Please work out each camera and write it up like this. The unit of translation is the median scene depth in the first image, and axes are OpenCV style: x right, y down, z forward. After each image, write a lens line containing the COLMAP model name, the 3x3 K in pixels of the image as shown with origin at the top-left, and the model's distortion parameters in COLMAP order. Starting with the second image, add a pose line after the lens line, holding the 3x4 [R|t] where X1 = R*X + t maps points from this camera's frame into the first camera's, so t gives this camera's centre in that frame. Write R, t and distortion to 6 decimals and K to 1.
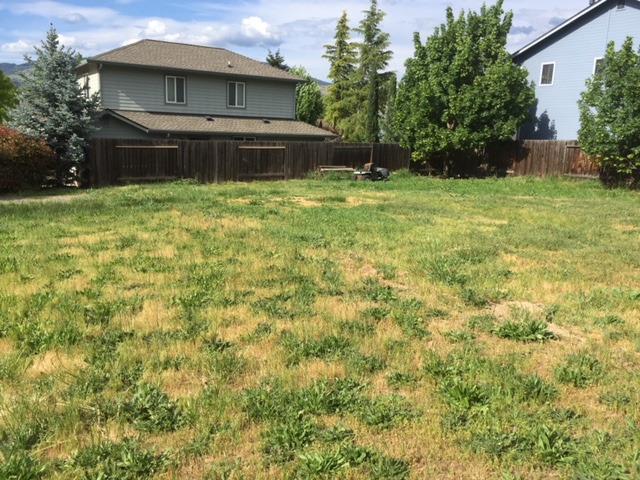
lens RADIAL K [[545.2, 0, 320.2], [0, 545.2, 241.3], [0, 0, 1]] dist [0.067165, -0.085478]
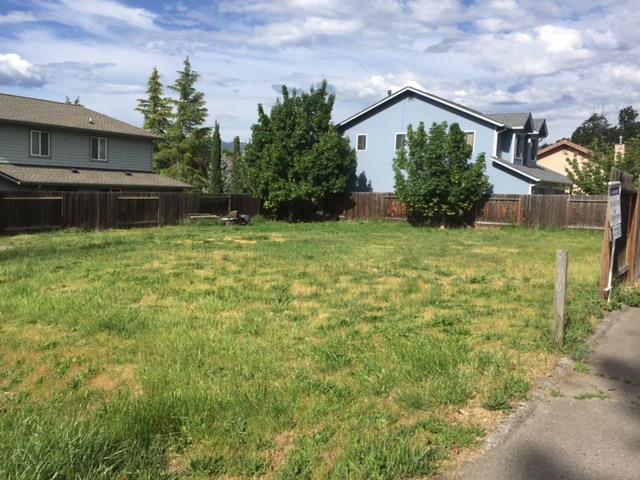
lens RADIAL K [[545.2, 0, 321.4], [0, 545.2, 241.4], [0, 0, 1]] dist [0.067165, -0.085478]
pose [[0.927371, -0.033277, 0.372661, -0.171603], [0.065333, 0.995137, -0.073719, 0.020742], [-0.368396, 0.092712, 0.925035, -0.148051]]
